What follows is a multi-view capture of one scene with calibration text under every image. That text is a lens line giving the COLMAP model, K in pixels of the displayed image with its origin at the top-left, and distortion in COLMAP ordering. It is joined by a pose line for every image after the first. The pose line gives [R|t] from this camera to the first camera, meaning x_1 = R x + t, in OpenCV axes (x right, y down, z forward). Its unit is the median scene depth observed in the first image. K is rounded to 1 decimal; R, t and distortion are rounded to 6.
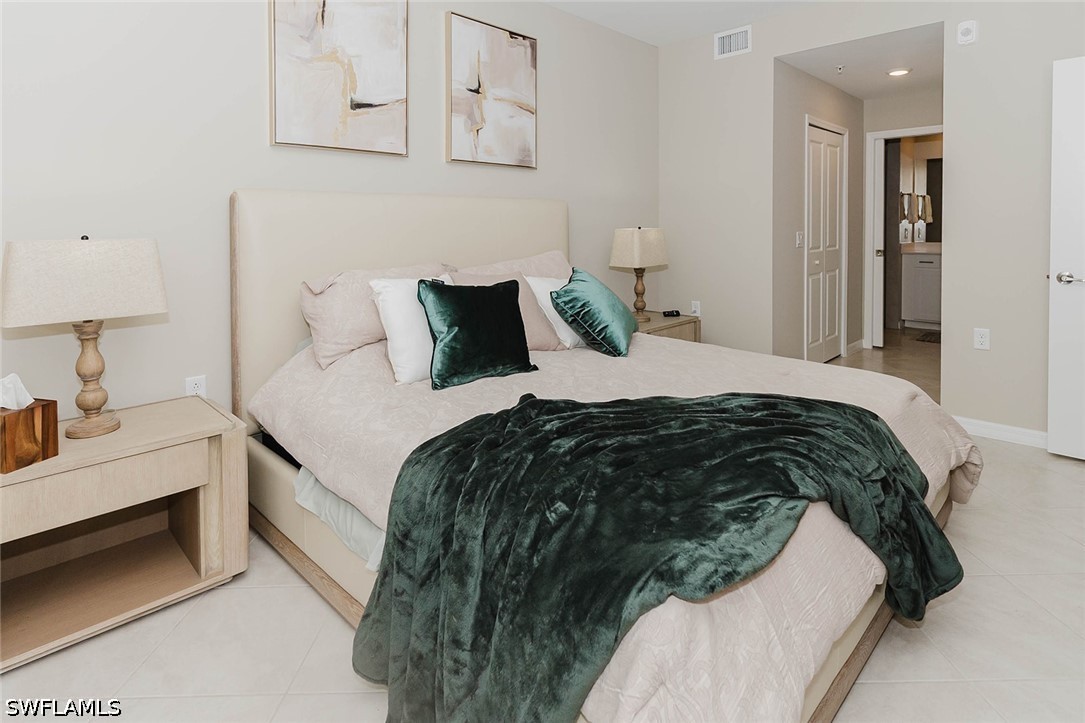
lens RADIAL K [[585.6, 0, 553.3], [0, 585.6, 230.5], [0, 0, 1]] dist [0.003835, 0.000679]
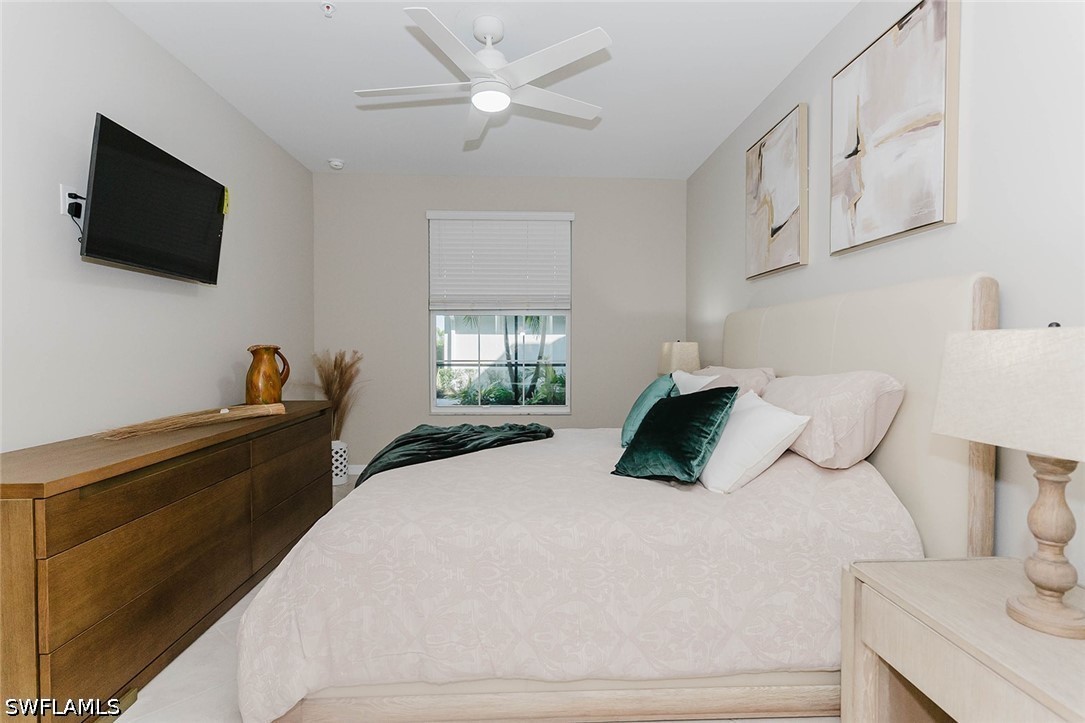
lens RADIAL K [[527.4, 0, 538.4], [0, 527.4, 357.8], [0, 0, 1]] dist [0.005099, -0.000506]
pose [[-0.703973, 0.013936, -0.710090, 0.883585], [-0.015381, 0.999274, 0.034861, 0.012454], [0.710060, 0.035463, -0.703247, 1.649302]]
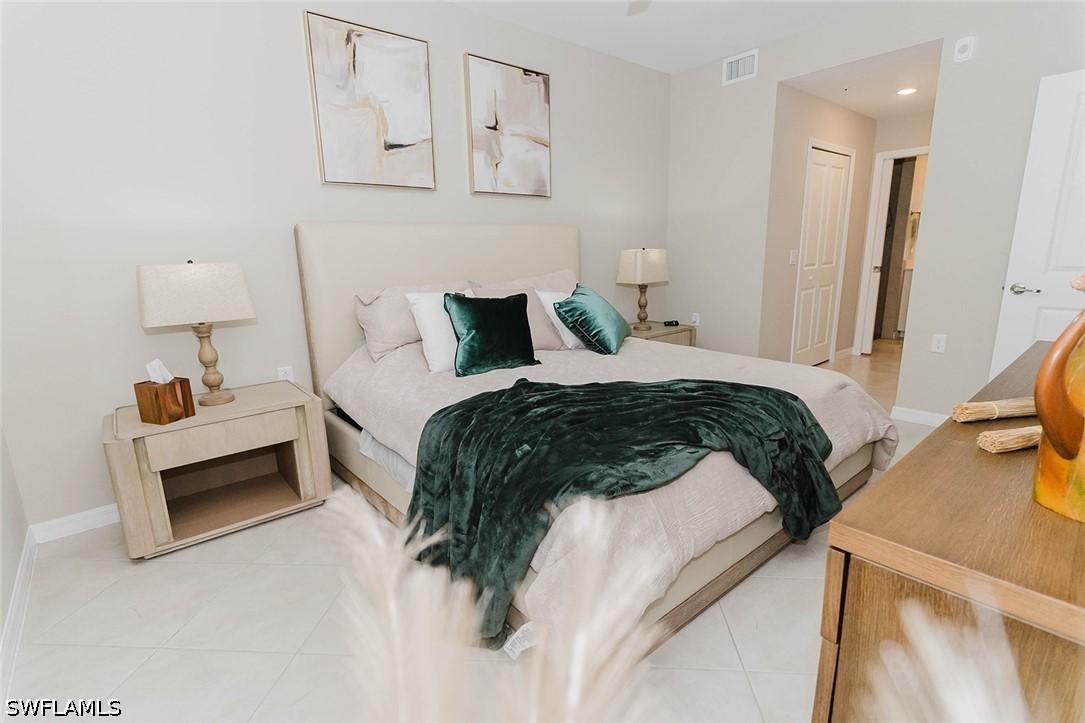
lens RADIAL K [[527.4, 0, 553.4], [0, 527.4, 362.9], [0, 0, 1]] dist [0.005099, -0.000506]
pose [[0.996026, 0.004596, -0.088943, 0.105699], [0.013525, 0.979278, 0.202068, 0.004713], [0.088029, -0.202468, 0.975324, -0.116306]]
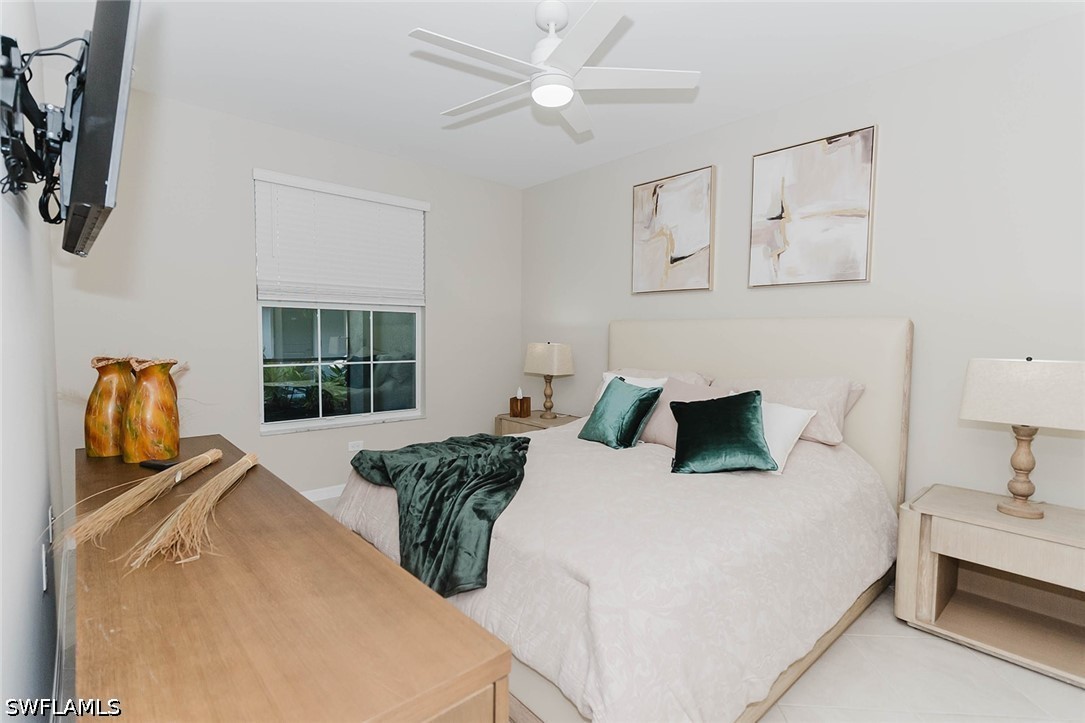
lens RADIAL K [[527.4, 0, 532.5], [0, 527.4, 360.9], [0, 0, 1]] dist [0.005099, -0.000506]
pose [[-0.106843, 0.047899, -0.993121, 1.197966], [-0.034514, 0.998058, 0.051850, -0.019919], [0.993677, 0.039816, -0.104983, 0.922101]]
